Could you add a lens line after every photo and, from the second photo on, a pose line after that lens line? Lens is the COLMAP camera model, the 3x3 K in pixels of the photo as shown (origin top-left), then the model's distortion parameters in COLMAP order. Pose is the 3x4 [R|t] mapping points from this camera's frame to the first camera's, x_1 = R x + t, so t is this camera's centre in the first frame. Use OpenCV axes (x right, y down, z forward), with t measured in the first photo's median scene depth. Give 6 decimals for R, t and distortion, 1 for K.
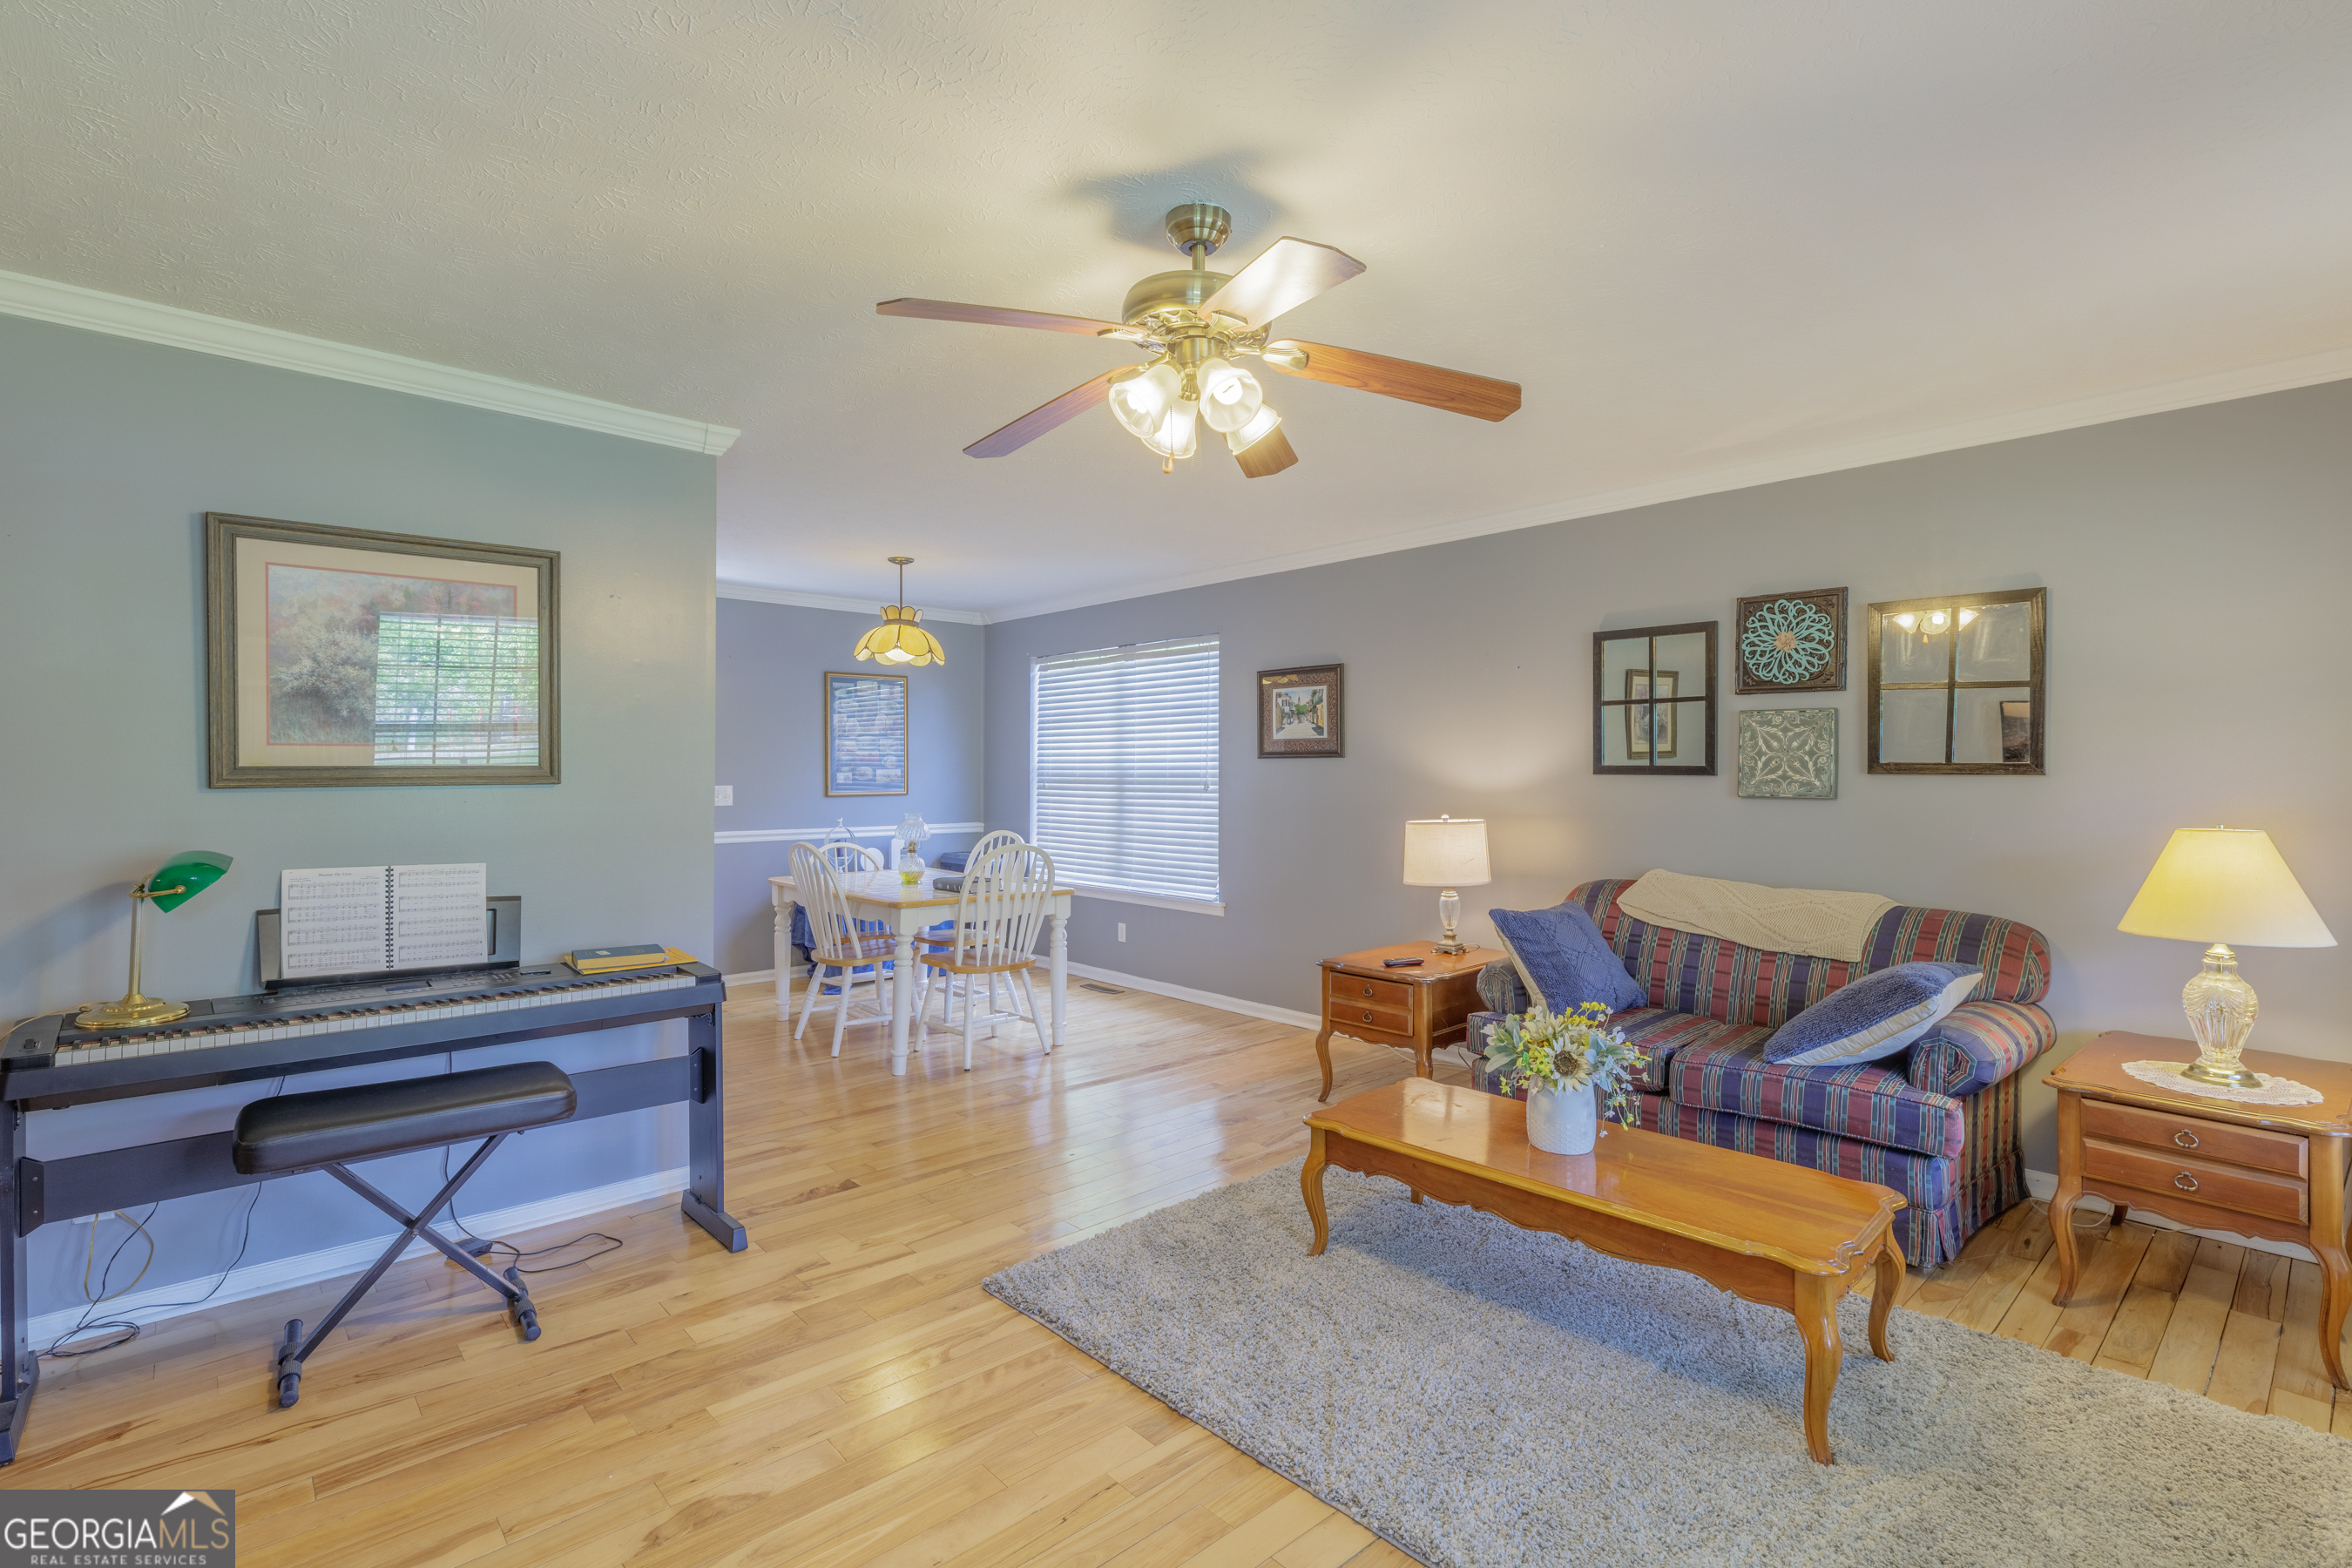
lens RADIAL K [[1069.3, 0, 1169.4], [0, 1069.3, 775.4], [0, 0, 1]] dist [0.001458, 0.000317]
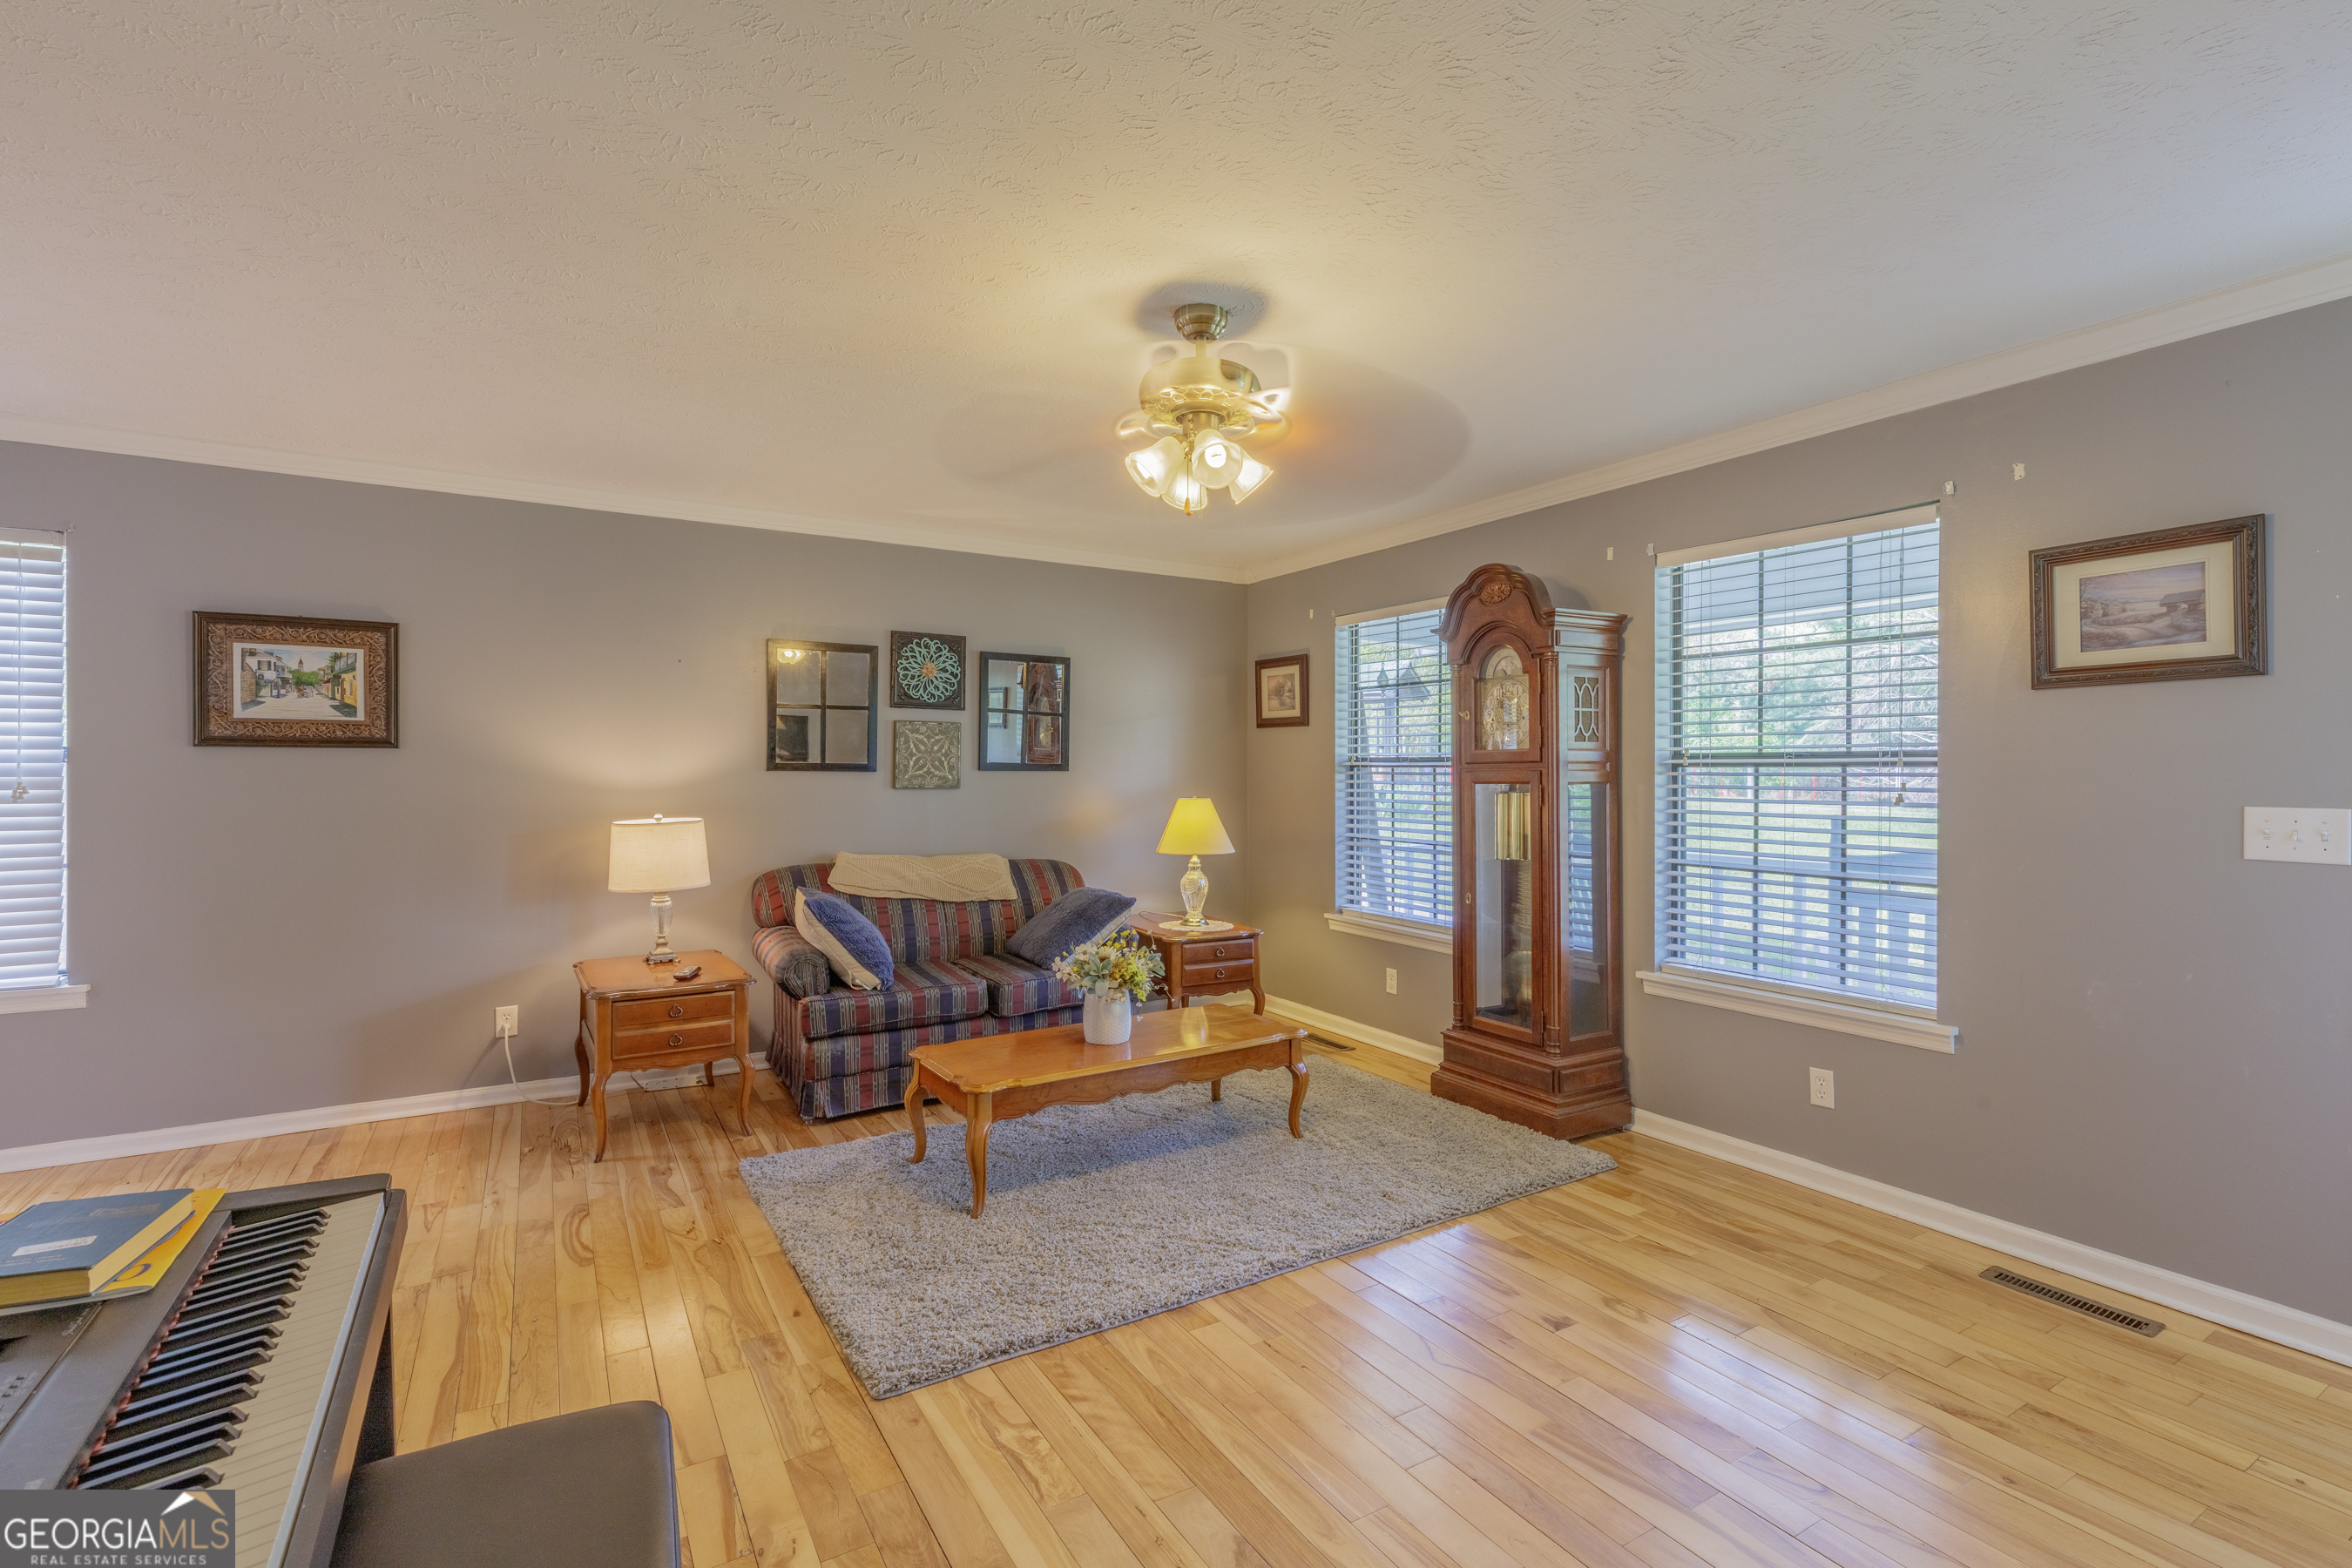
lens RADIAL K [[1085.8, 0, 1168.2], [0, 1085.8, 767.7], [0, 0, 1]] dist [0.000840, 0.000055]
pose [[0.192130, 0.001910, 0.981368, -0.680840], [0.000725, 0.999998, -0.002088, -0.001328], [-0.981369, 0.001113, 0.192128, 0.448816]]
